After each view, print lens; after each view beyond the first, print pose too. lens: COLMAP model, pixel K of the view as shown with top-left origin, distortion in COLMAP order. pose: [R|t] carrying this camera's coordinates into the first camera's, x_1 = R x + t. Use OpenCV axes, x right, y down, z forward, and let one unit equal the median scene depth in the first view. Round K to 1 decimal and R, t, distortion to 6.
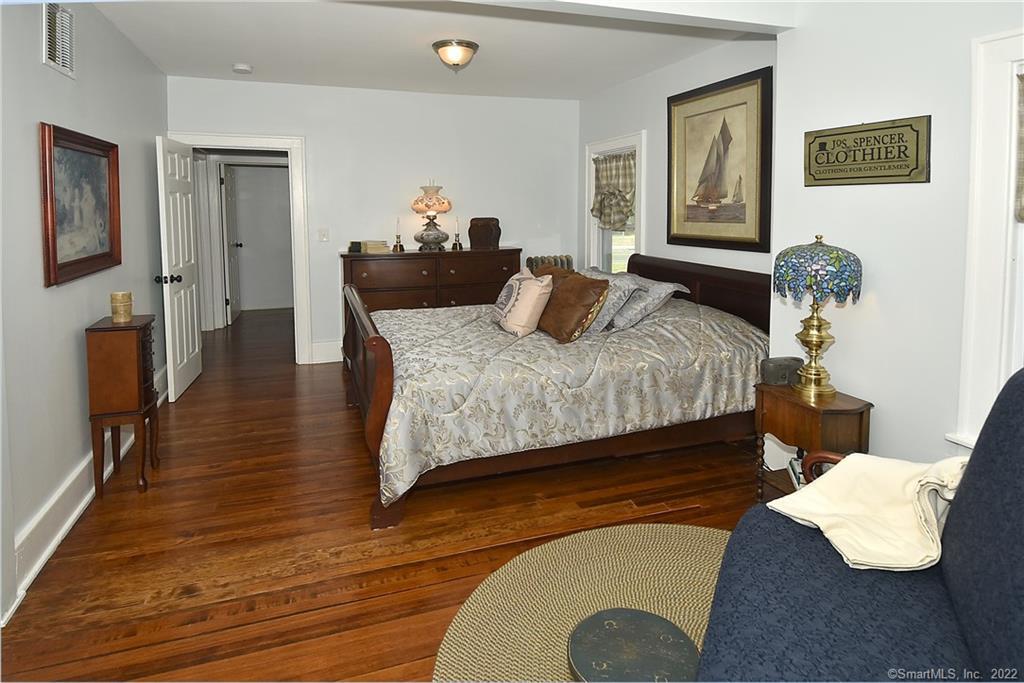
lens RADIAL K [[546.8, 0, 512.0], [0, 546.8, 341.5], [0, 0, 1]] dist [0.003430, -0.031648]
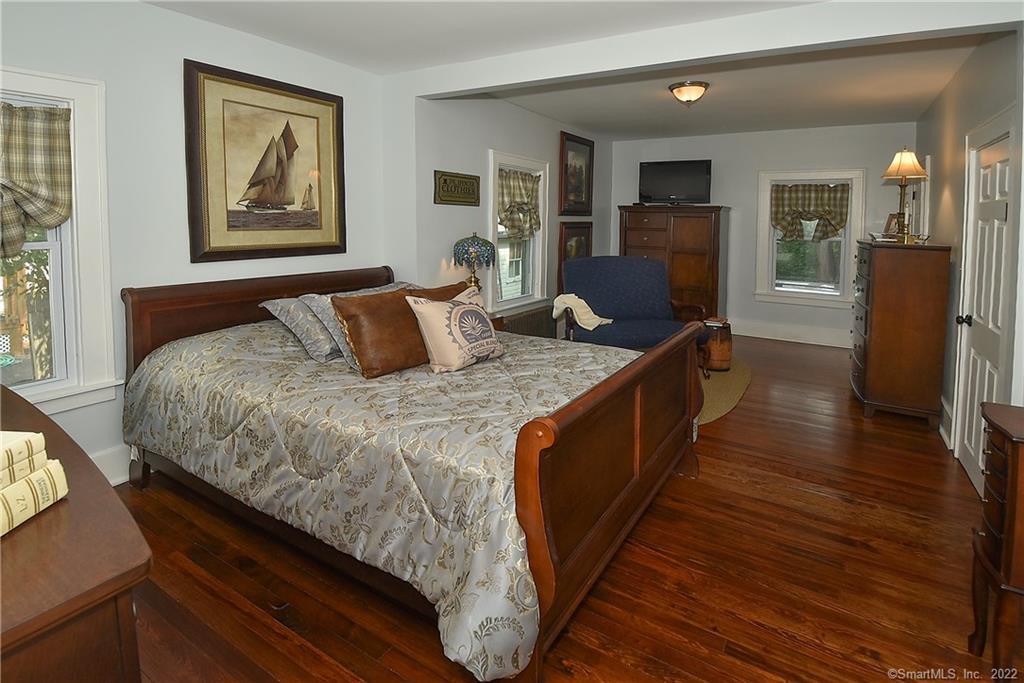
lens RADIAL K [[509.6, 0, 514.5], [0, 509.6, 304.0], [0, 0, 1]] dist [0.003515, -0.021273]
pose [[-0.613254, -0.134137, 0.778413, -0.579145], [0.175343, 0.937770, 0.299737, -0.299483], [-0.770178, 0.320304, -0.551571, 1.253021]]
